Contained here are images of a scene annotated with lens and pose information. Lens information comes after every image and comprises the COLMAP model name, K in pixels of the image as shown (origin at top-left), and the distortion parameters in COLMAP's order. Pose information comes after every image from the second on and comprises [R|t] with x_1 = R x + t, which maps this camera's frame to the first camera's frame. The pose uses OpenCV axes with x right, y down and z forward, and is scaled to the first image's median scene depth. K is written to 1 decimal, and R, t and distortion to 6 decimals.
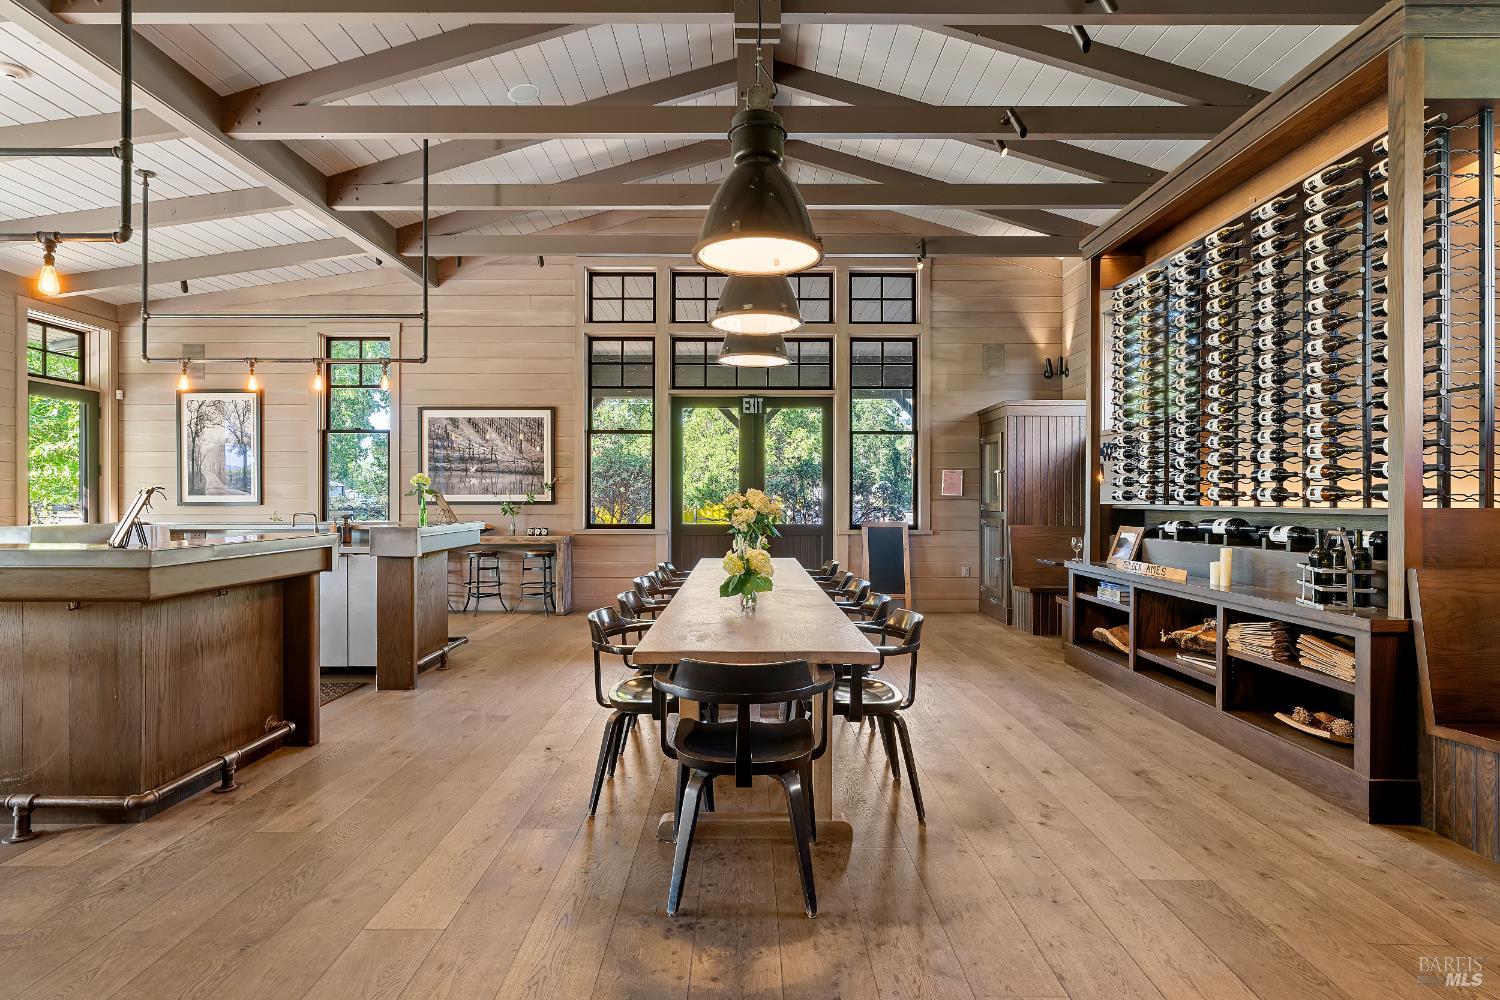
lens RADIAL K [[740.1, 0, 743.2], [0, 740.1, 499.2], [0, 0, 1]] dist [-0.005729, 0.002488]
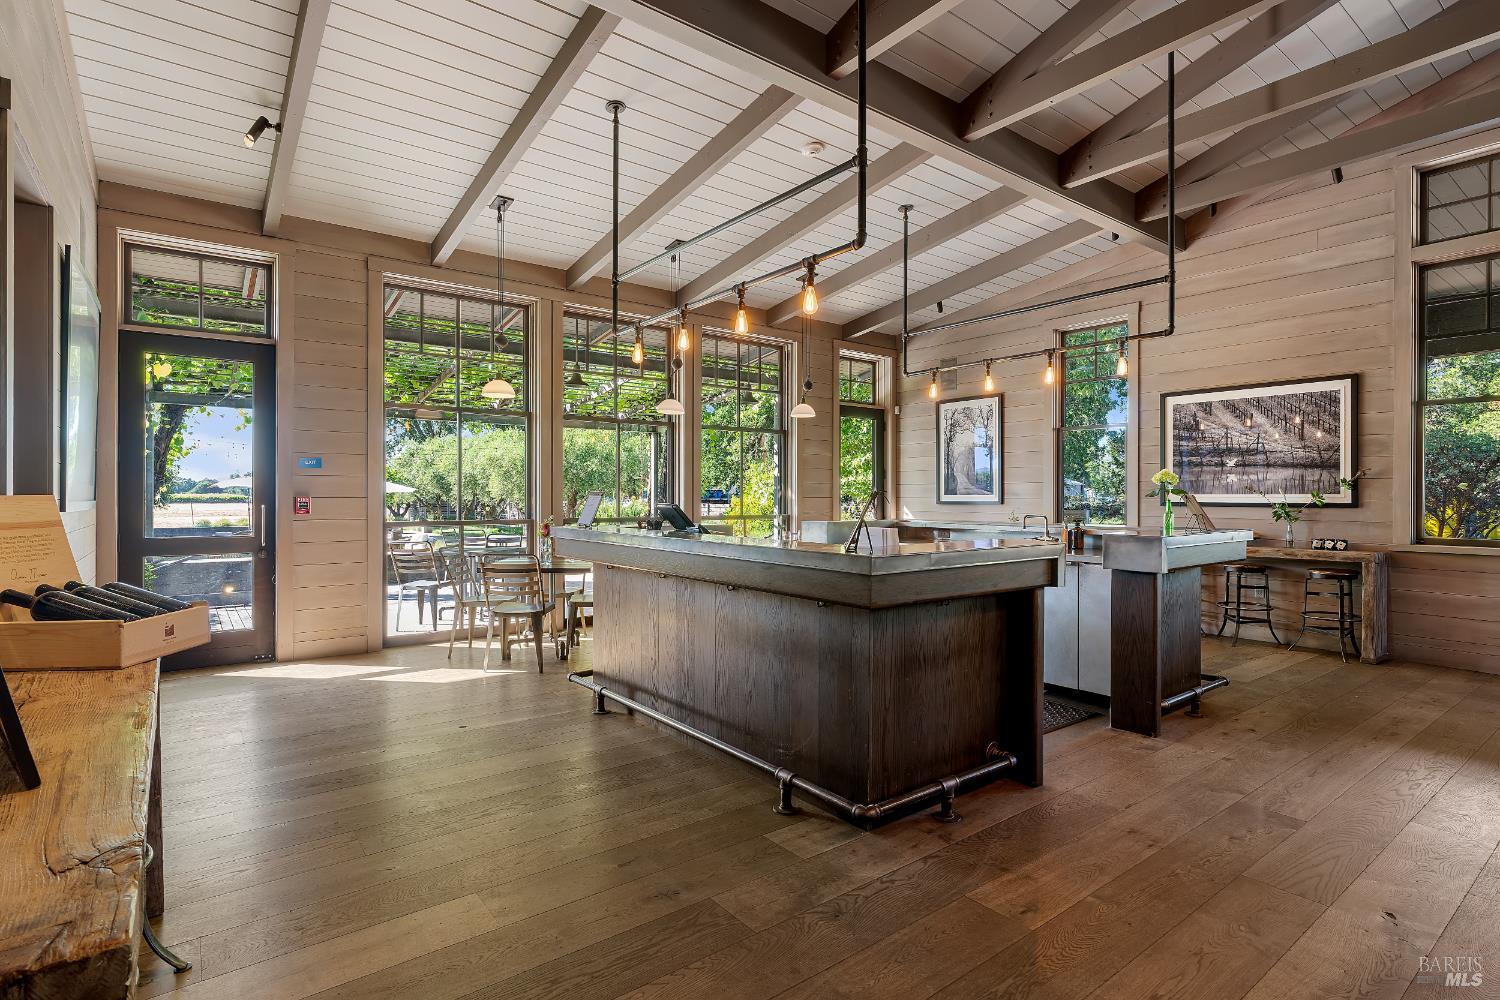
lens RADIAL K [[740.1, 0, 746.4], [0, 740.1, 494.4], [0, 0, 1]] dist [-0.005729, 0.002488]
pose [[0.603932, 0.000213, -0.797036, -0.061967], [-0.003684, 0.999990, -0.002524, -0.003462], [0.797028, 0.004461, 0.603926, 0.130802]]
